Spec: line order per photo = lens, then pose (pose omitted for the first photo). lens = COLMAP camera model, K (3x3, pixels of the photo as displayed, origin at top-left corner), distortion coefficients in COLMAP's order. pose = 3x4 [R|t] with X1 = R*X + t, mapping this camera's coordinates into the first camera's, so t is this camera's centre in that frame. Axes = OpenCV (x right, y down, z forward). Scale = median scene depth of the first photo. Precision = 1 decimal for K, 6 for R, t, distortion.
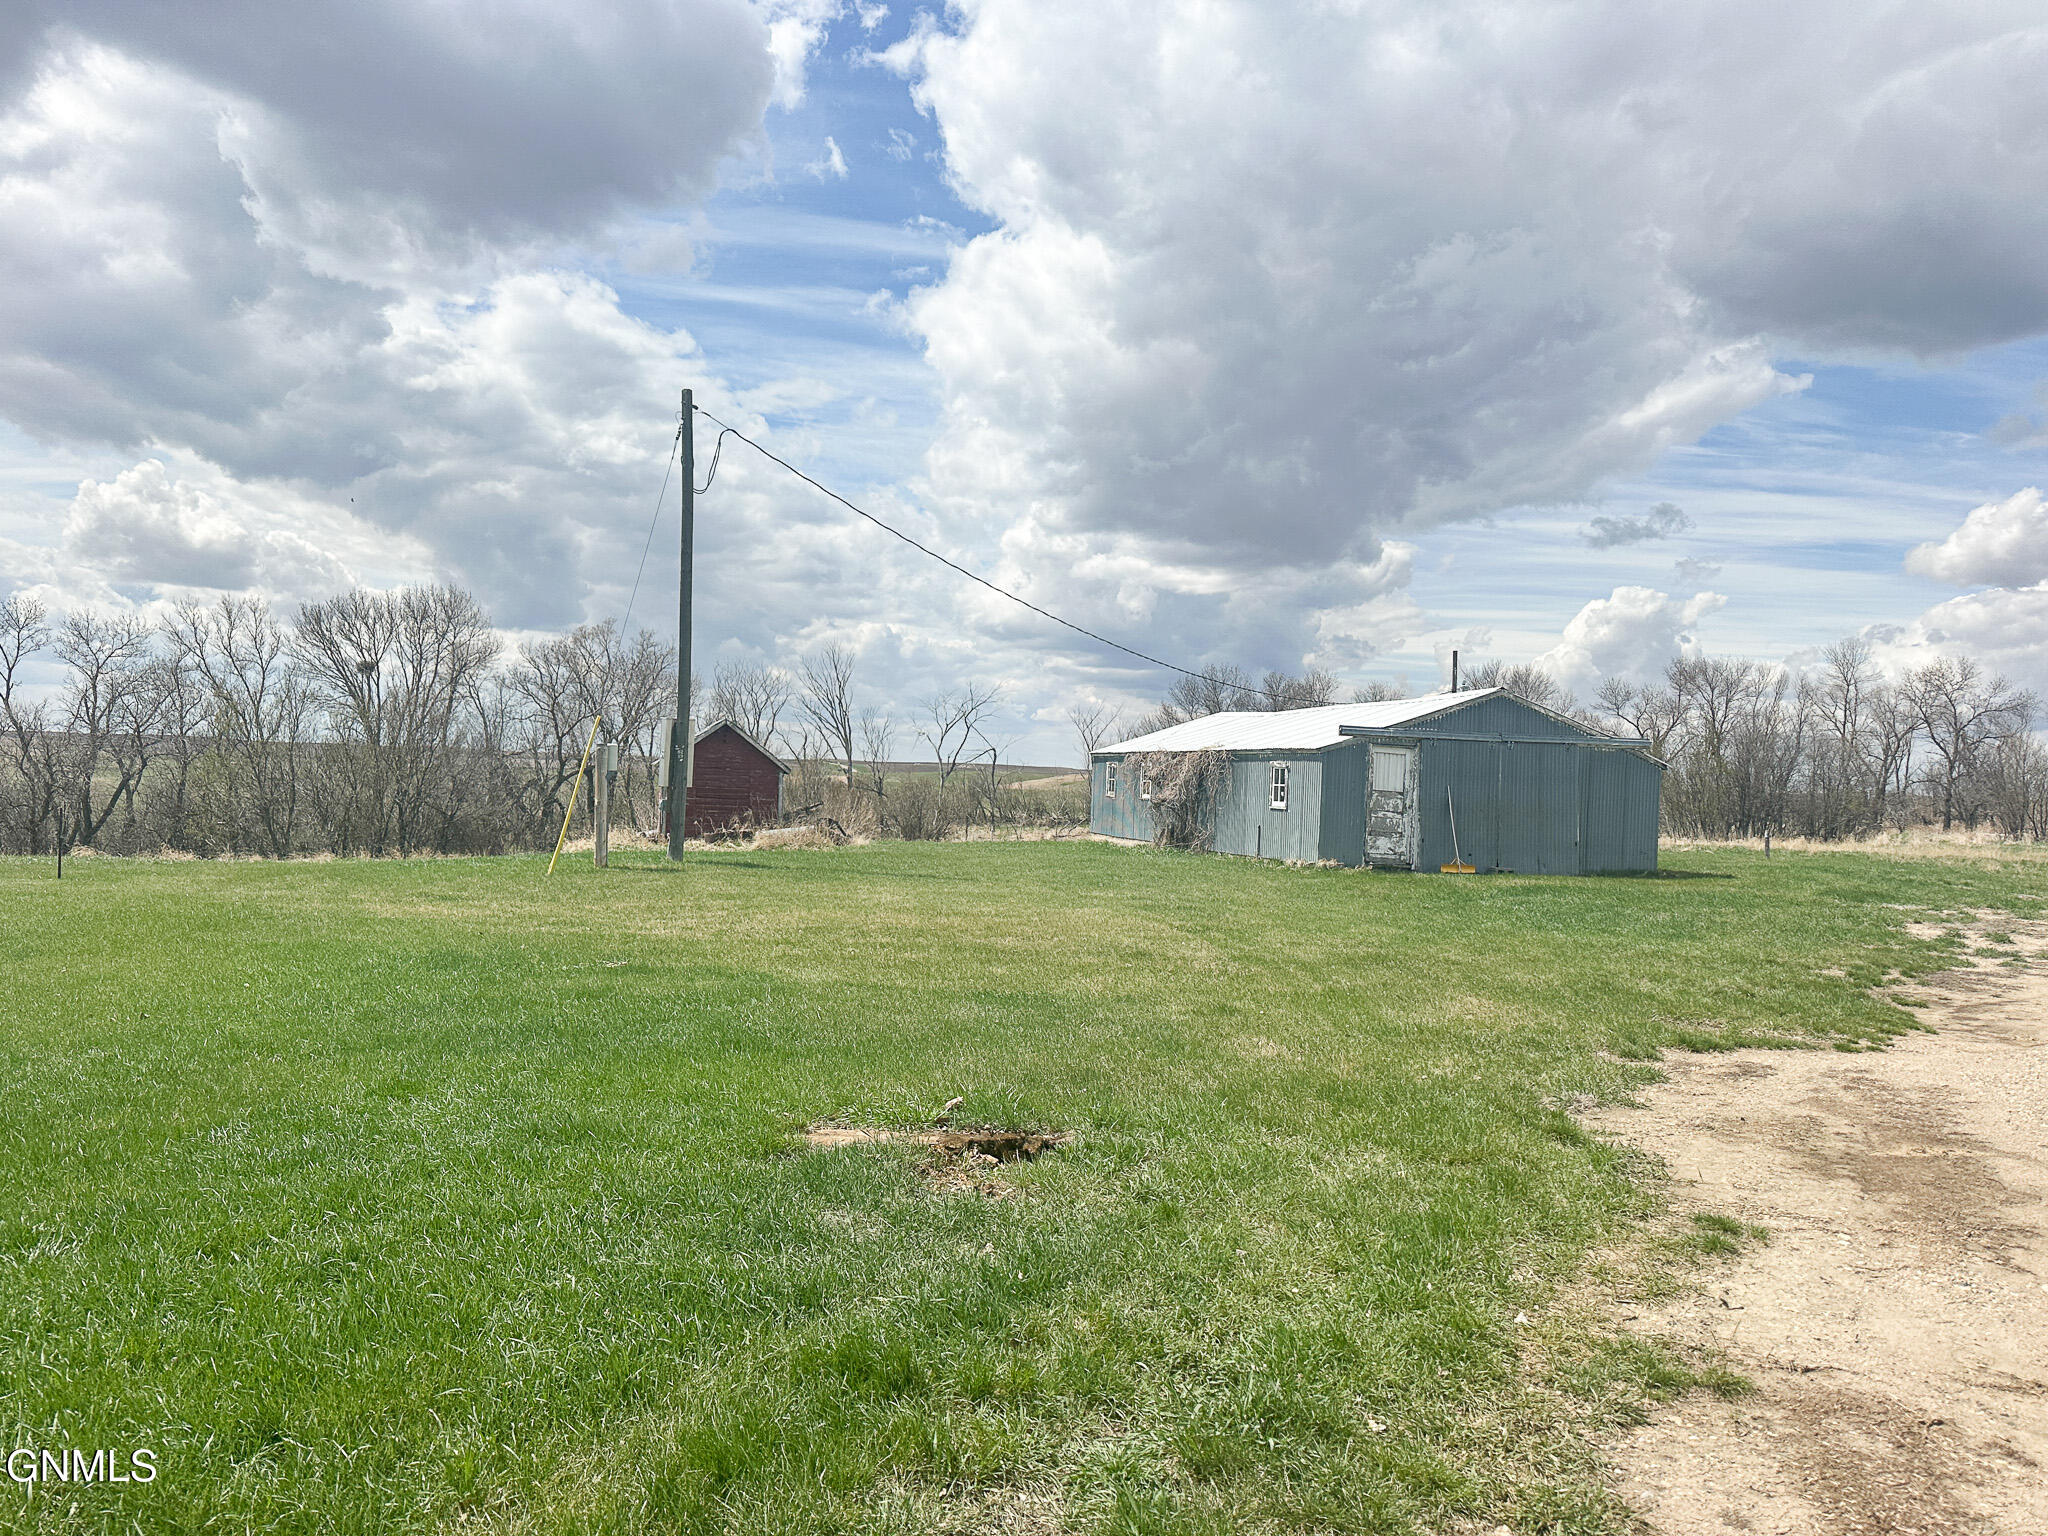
lens RADIAL K [[1480.4, 0, 974.7], [0, 1480.4, 773.2], [0, 0, 1]] dist [-0.007146, 0.003460]
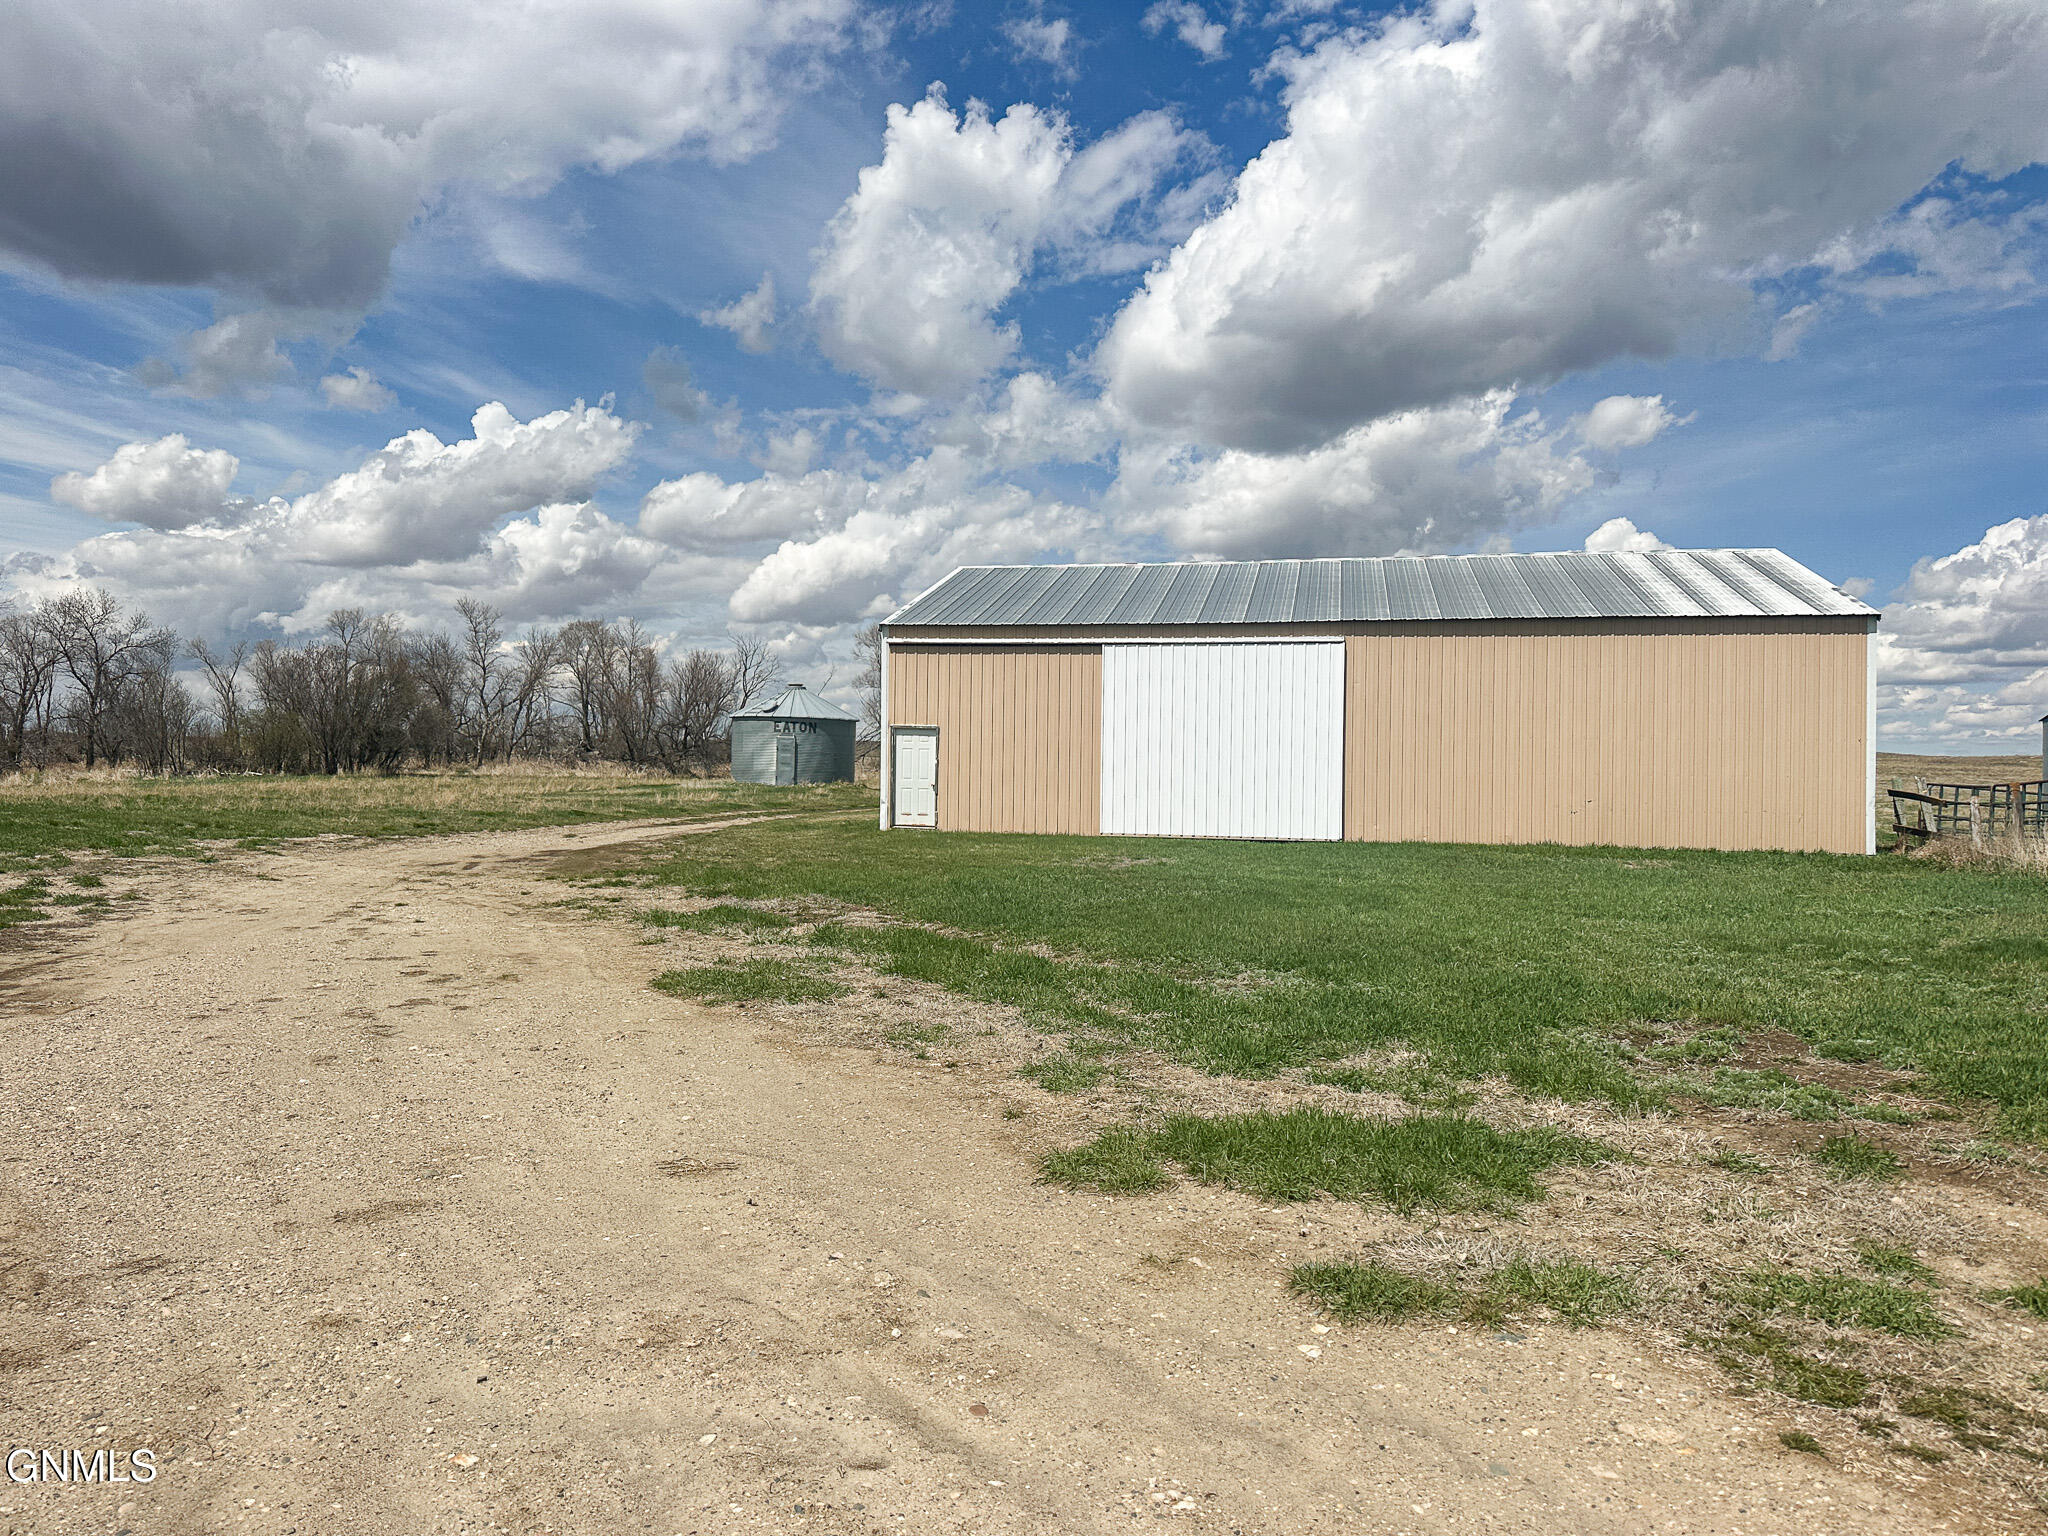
lens RADIAL K [[1362.5, 0, 1024.0], [0, 1362.5, 768.0], [0, 0, 1]] dist [0.027798, 0.000661]
pose [[0.420064, -0.030078, 0.906996, 0.027291], [-0.004785, 0.999363, 0.035357, 0.001096], [-0.907482, -0.019192, 0.419652, 0.017474]]
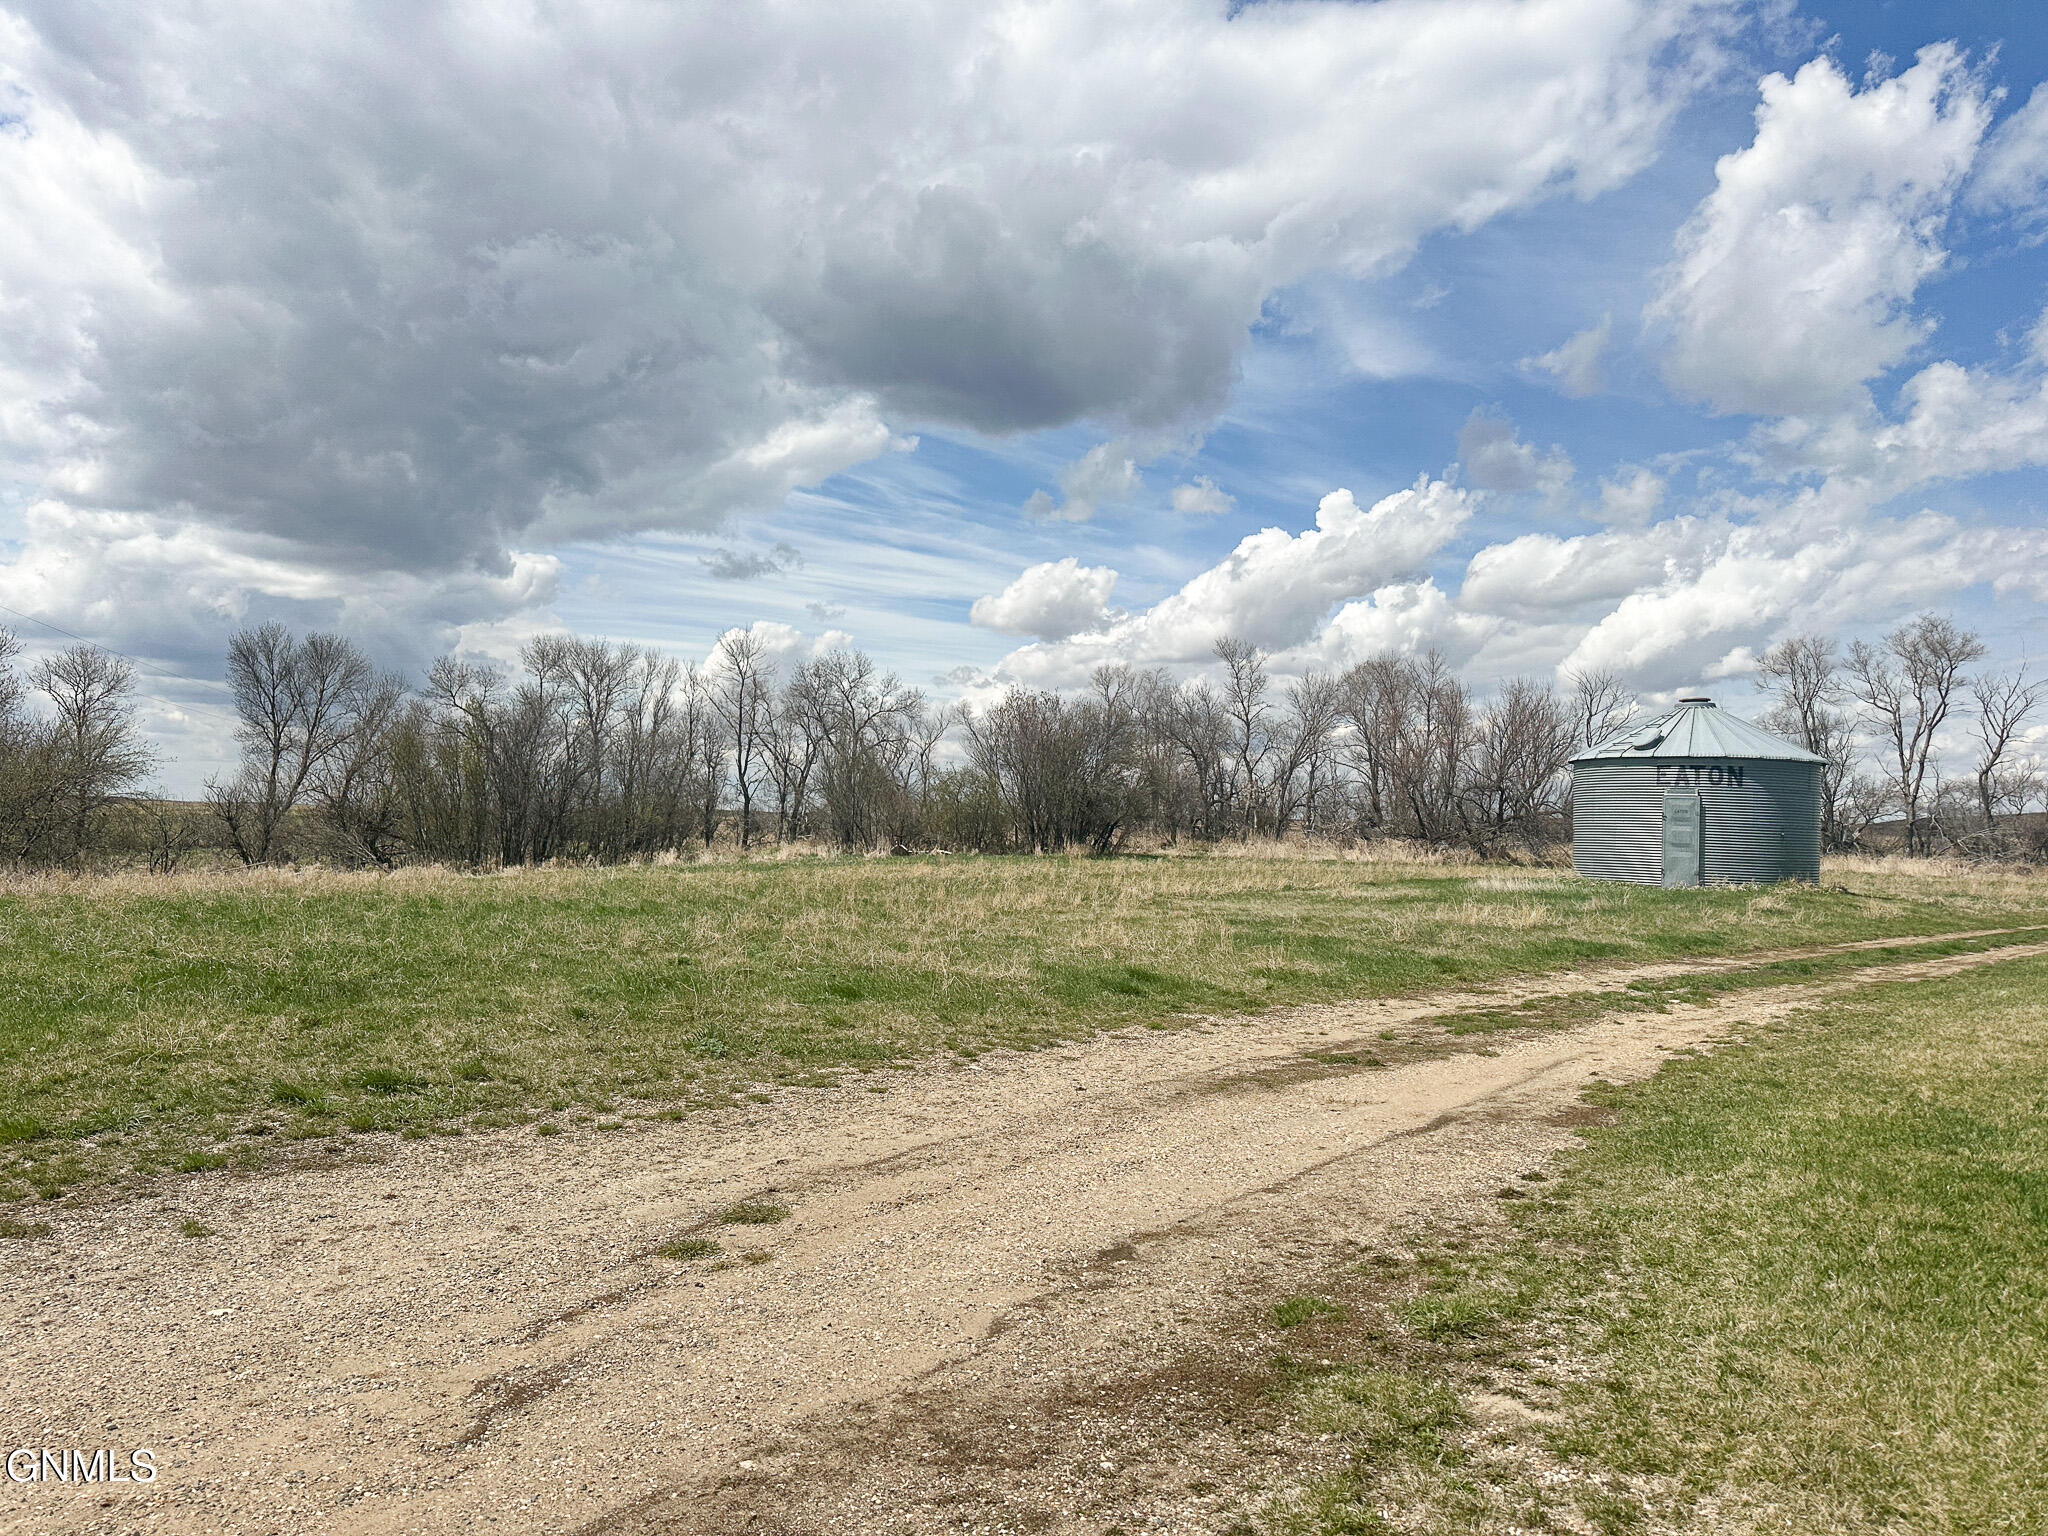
lens RADIAL K [[1389.8, 0, 1094.2], [0, 1389.8, 815.0], [0, 0, 1]] dist [0.064066, -0.064539]
pose [[0.825343, -0.011840, 0.564507, 0.091820], [0.007667, 0.999923, 0.009763, 0.003831], [-0.564579, -0.003730, 0.825370, 0.066494]]
